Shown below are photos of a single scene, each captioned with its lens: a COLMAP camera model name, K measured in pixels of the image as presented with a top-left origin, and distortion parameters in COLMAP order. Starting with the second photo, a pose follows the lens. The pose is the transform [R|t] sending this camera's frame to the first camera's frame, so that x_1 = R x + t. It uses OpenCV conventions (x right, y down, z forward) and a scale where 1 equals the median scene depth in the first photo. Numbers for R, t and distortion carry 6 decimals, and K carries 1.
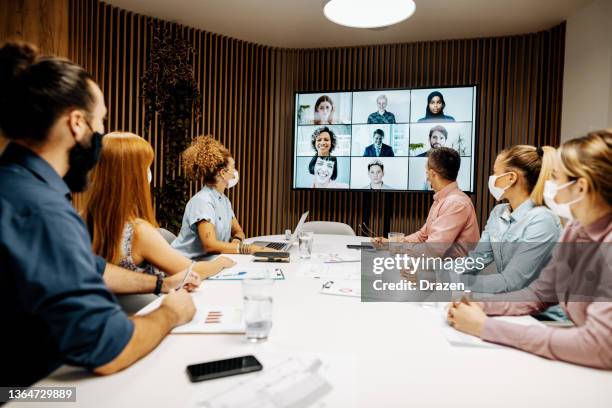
lens RADIAL K [[414.1, 0, 306.5], [0, 414.1, 211.8], [0, 0, 1]] dist [-0.017598, 0.006083]
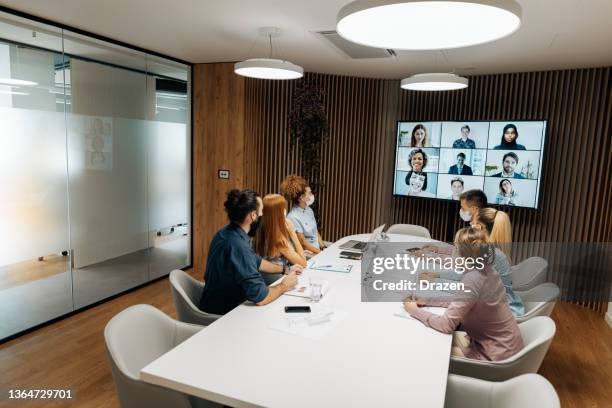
lens RADIAL K [[414.1, 0, 304.8], [0, 414.1, 202.5], [0, 0, 1]] dist [-0.017598, 0.006083]
pose [[0.935958, 0.056174, -0.347602, 0.179079], [-0.033455, 0.996914, 0.071022, -0.125730], [0.350519, -0.054845, 0.934948, -0.361285]]
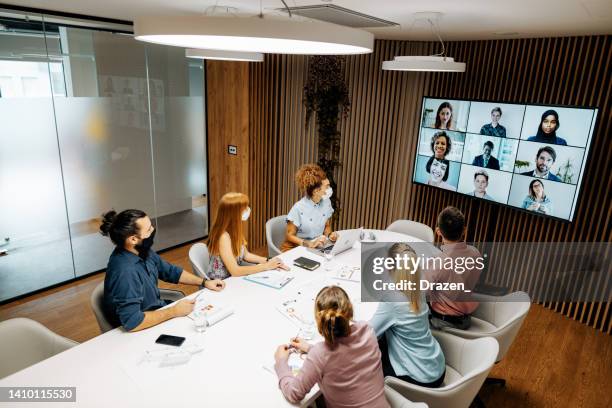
lens RADIAL K [[414.1, 0, 308.2], [0, 414.1, 204.6], [0, 0, 1]] dist [-0.017598, 0.006083]
pose [[0.806628, 0.179404, -0.563175, 0.429780], [-0.057484, 0.972117, 0.227342, -0.261247], [0.588258, -0.151006, 0.794450, -0.106234]]
